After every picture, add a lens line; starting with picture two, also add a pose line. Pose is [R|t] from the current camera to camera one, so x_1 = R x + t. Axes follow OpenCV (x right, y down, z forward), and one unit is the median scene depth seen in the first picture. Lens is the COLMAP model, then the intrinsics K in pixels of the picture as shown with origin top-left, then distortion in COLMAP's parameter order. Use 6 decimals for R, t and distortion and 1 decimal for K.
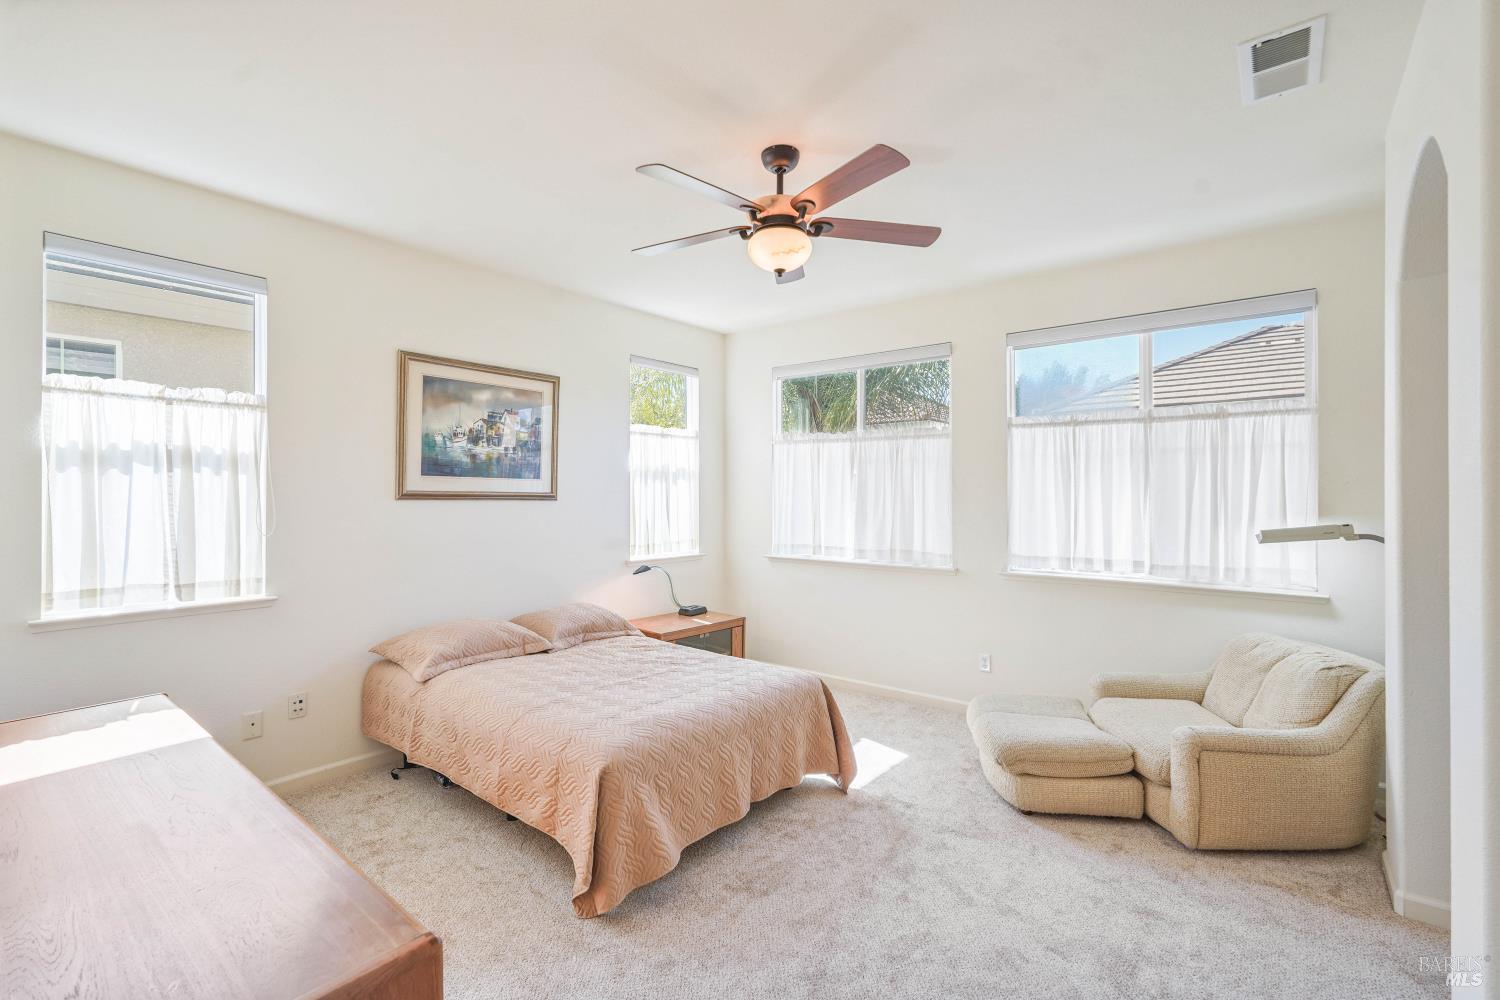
lens RADIAL K [[680.3, 0, 755.9], [0, 680.3, 496.4], [0, 0, 1]] dist [-0.011768, 0.006763]
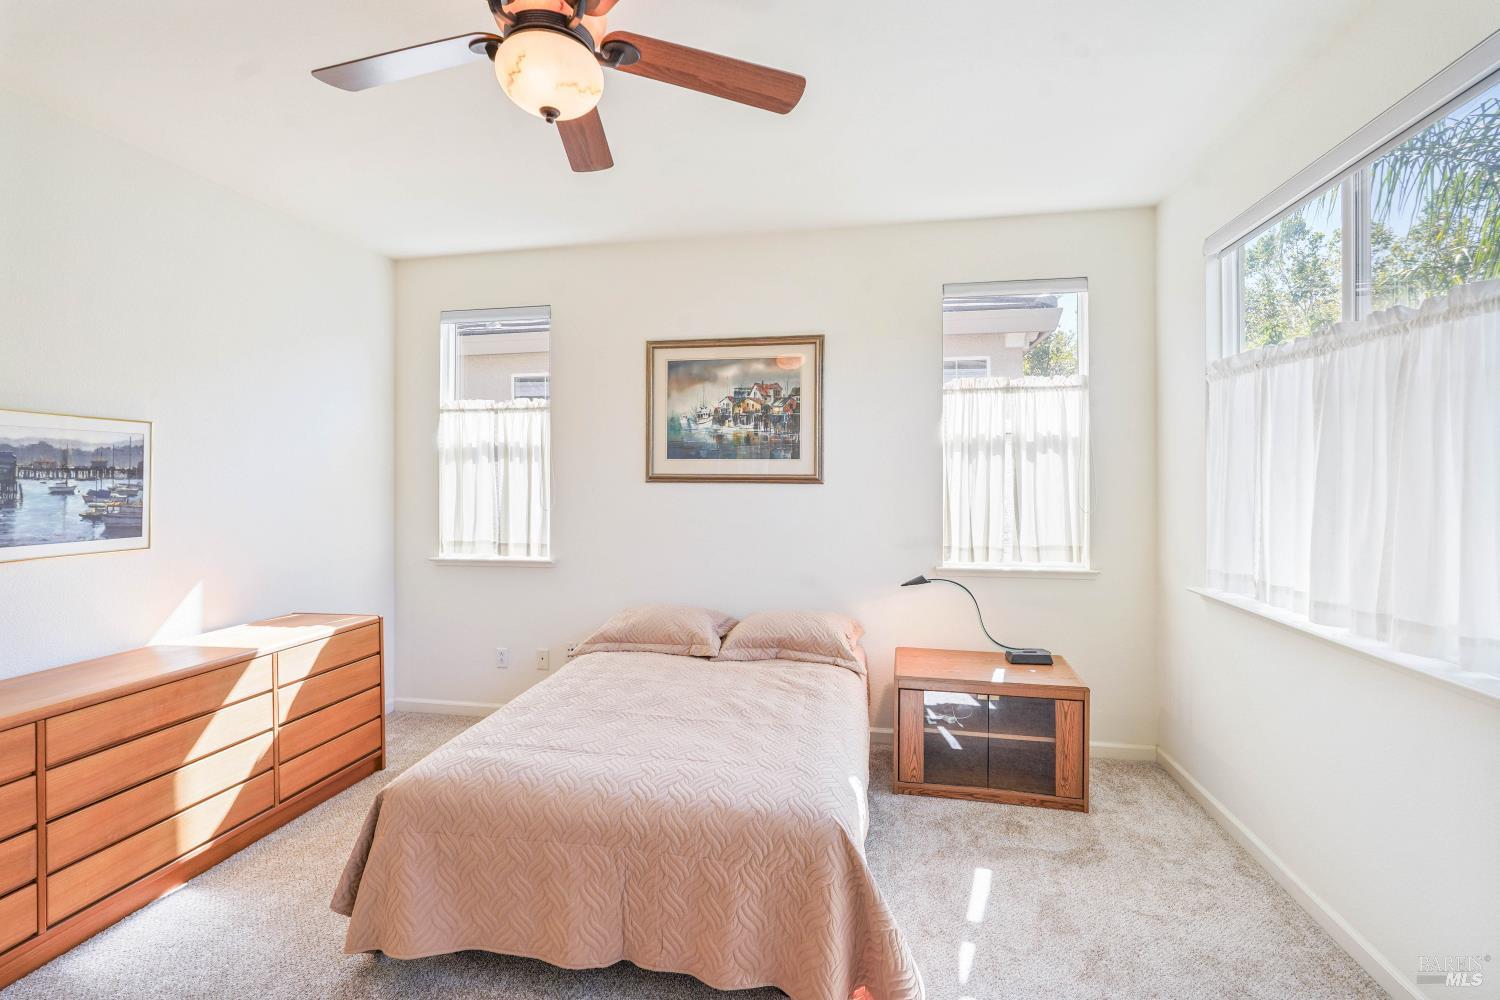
lens RADIAL K [[680.3, 0, 731.6], [0, 680.3, 477.0], [0, 0, 1]] dist [-0.011768, 0.006763]
pose [[0.466505, -0.001709, -0.884517, 0.439381], [0.001105, 0.999998, -0.001350, -0.001903], [0.884518, -0.000348, 0.466506, 0.573929]]
